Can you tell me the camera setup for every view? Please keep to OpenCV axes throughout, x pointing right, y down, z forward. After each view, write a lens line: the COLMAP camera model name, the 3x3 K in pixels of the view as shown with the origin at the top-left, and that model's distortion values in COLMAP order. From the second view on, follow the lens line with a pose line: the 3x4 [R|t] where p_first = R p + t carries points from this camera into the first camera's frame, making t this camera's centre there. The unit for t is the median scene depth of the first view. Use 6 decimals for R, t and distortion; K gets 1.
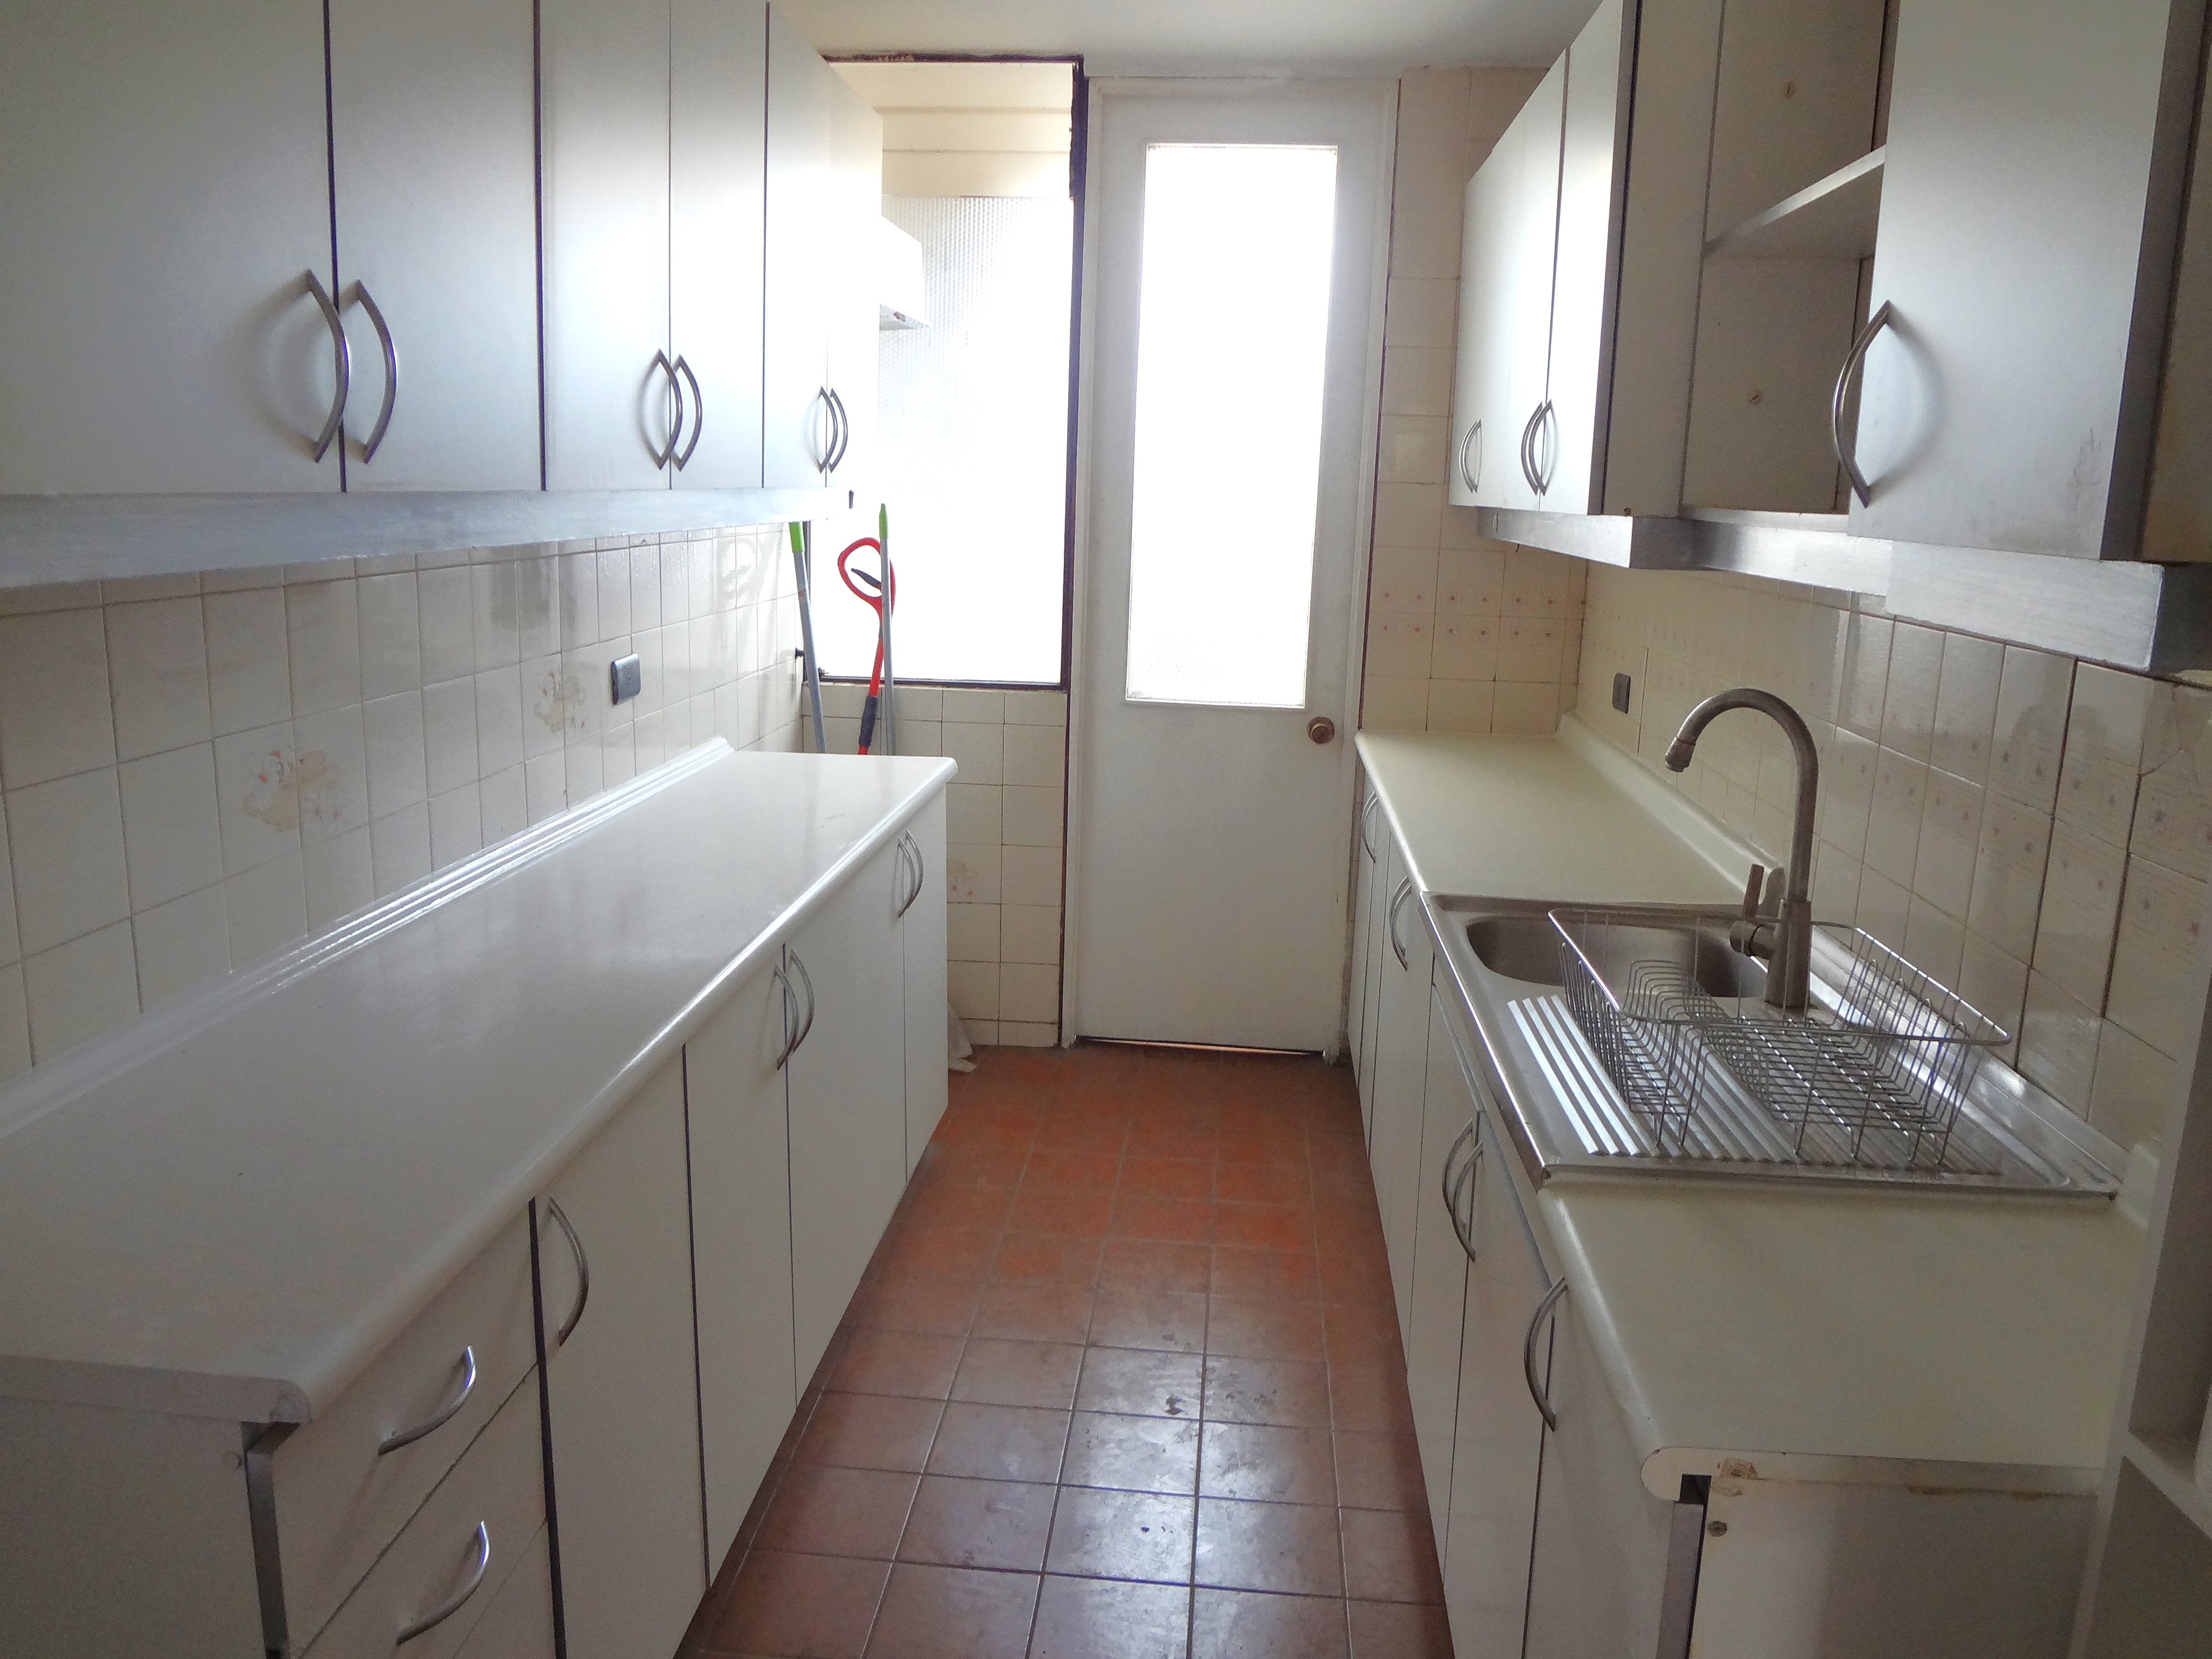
lens RADIAL K [[1672.1, 0, 1106.0], [0, 1672.1, 829.5], [0, 0, 1]] dist [-0.016908, -0.003031]
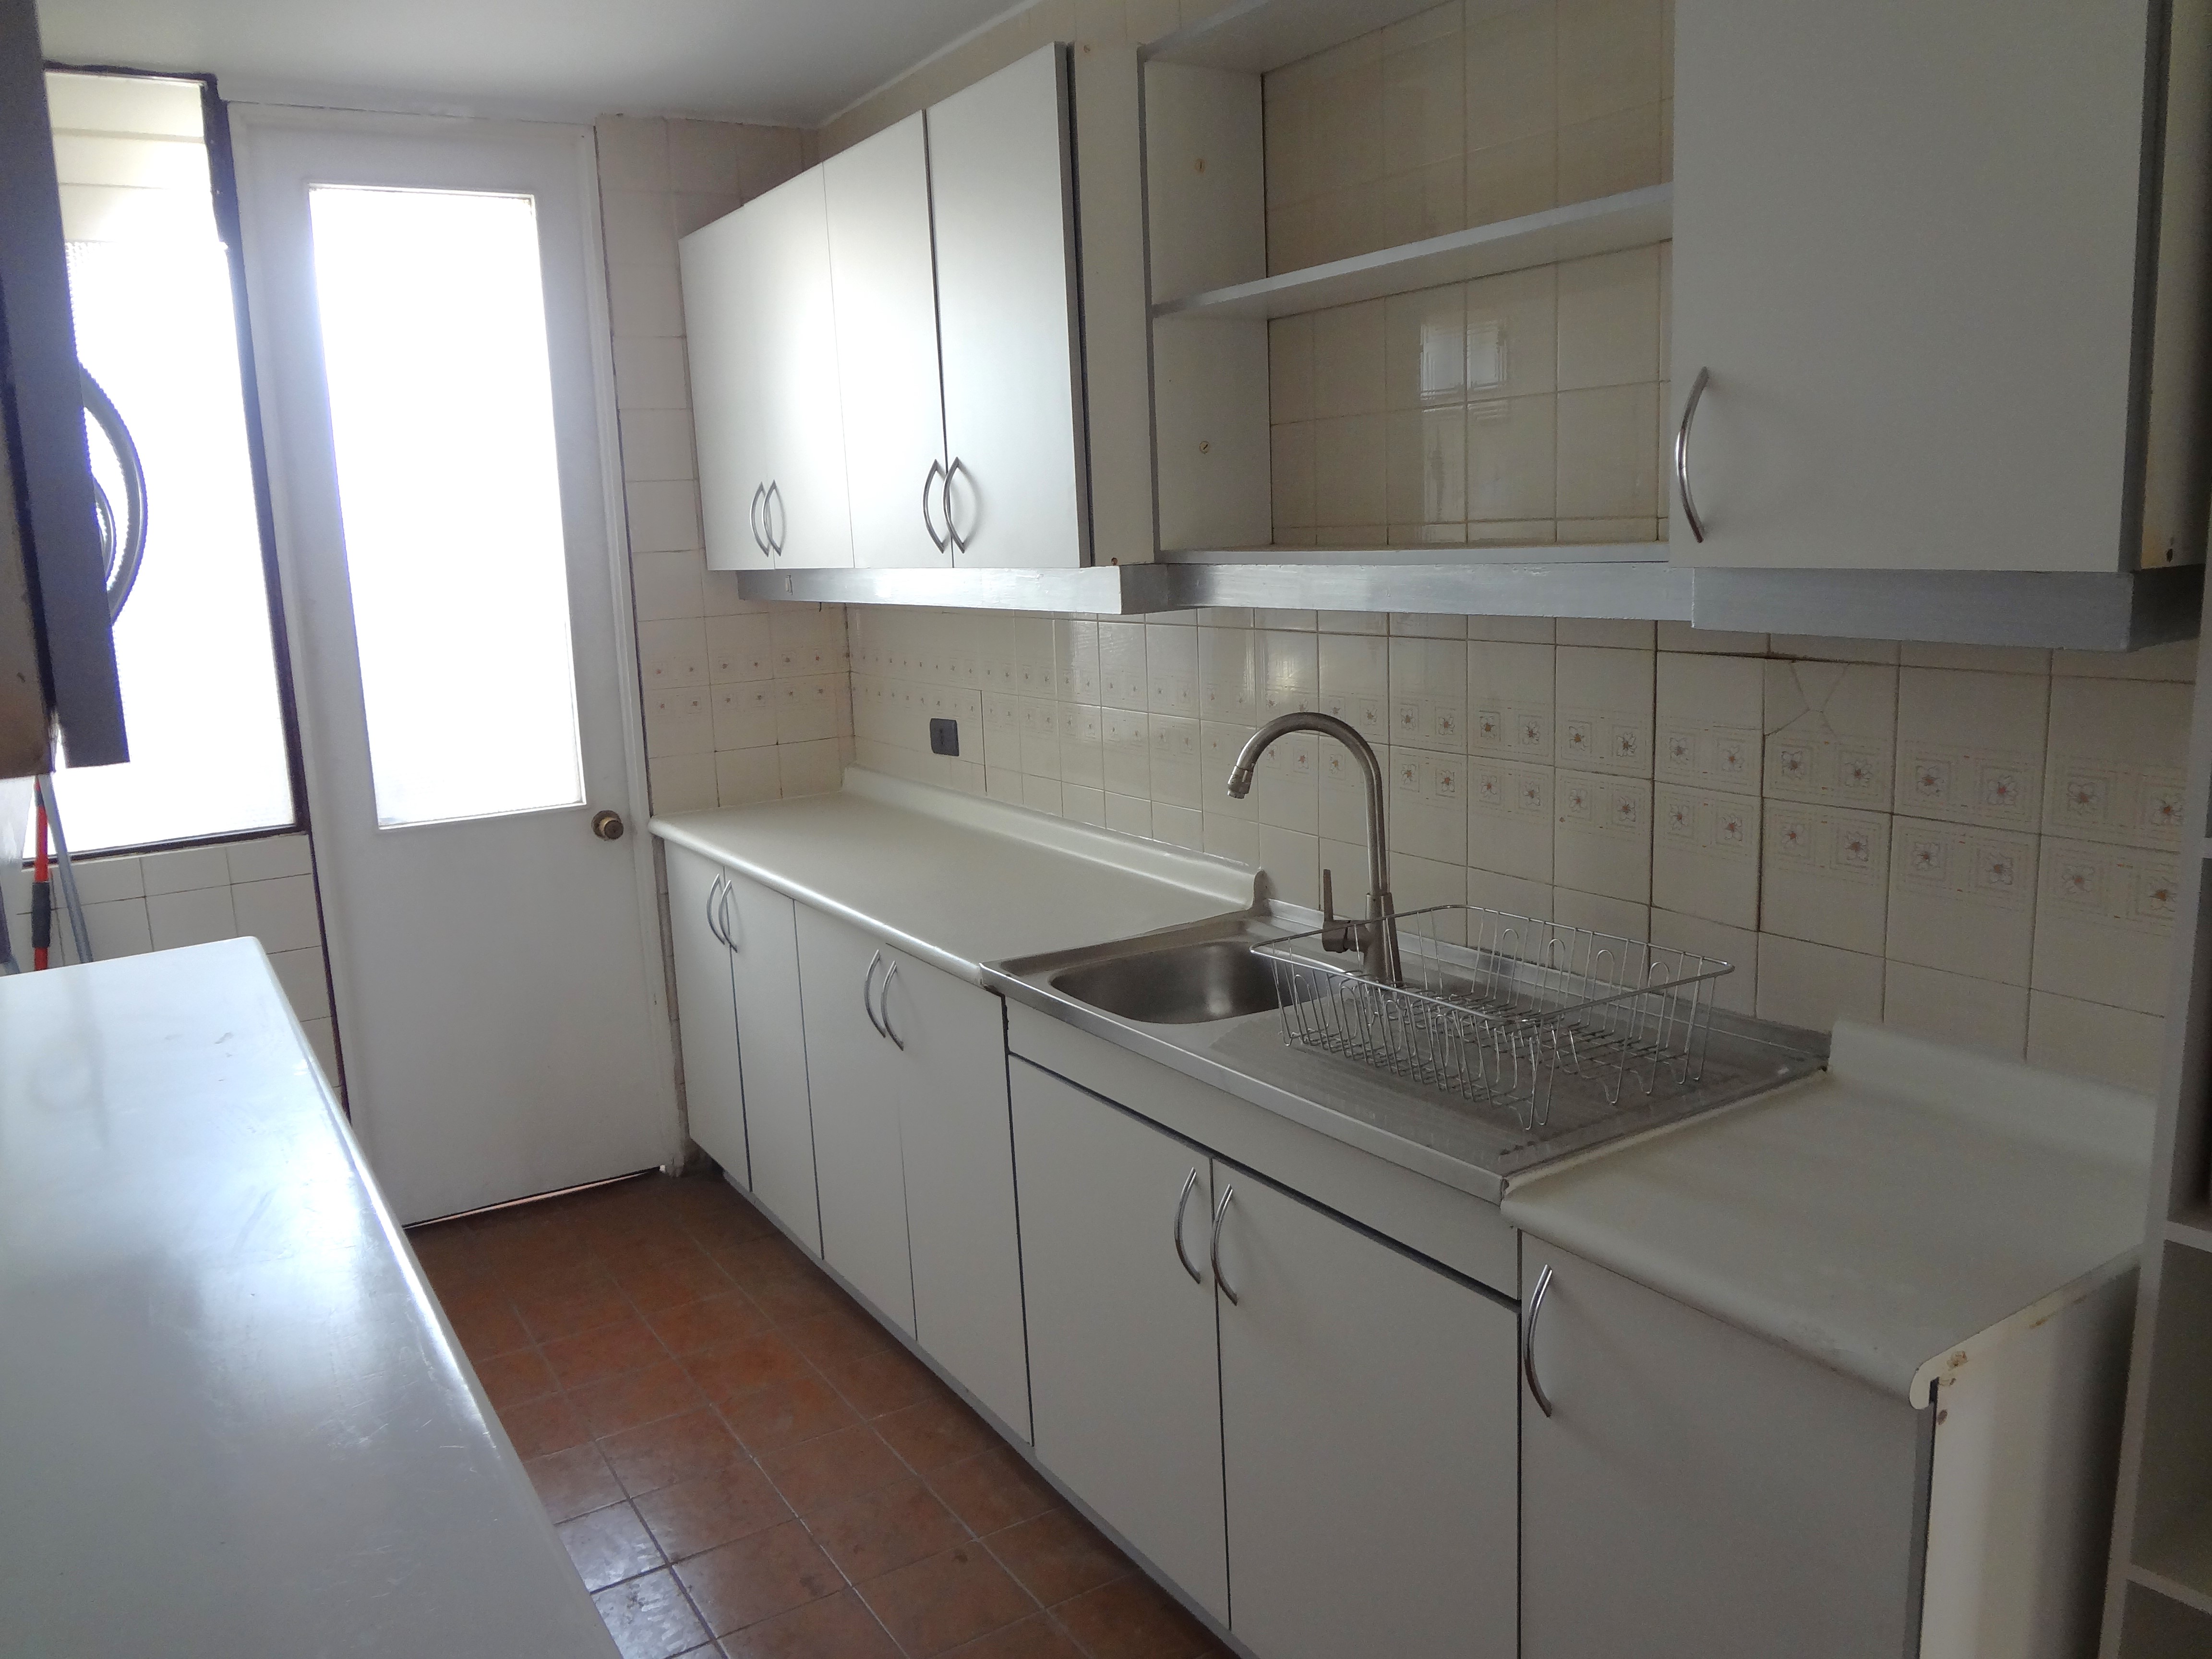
lens RADIAL K [[1672.1, 0, 1106.0], [0, 1672.1, 829.5], [0, 0, 1]] dist [-0.016908, -0.003031]
pose [[0.797623, -0.172969, 0.577823, -0.199719], [0.189030, 0.981422, 0.032849, -0.038350], [-0.572770, 0.083025, 0.815501, 0.103505]]
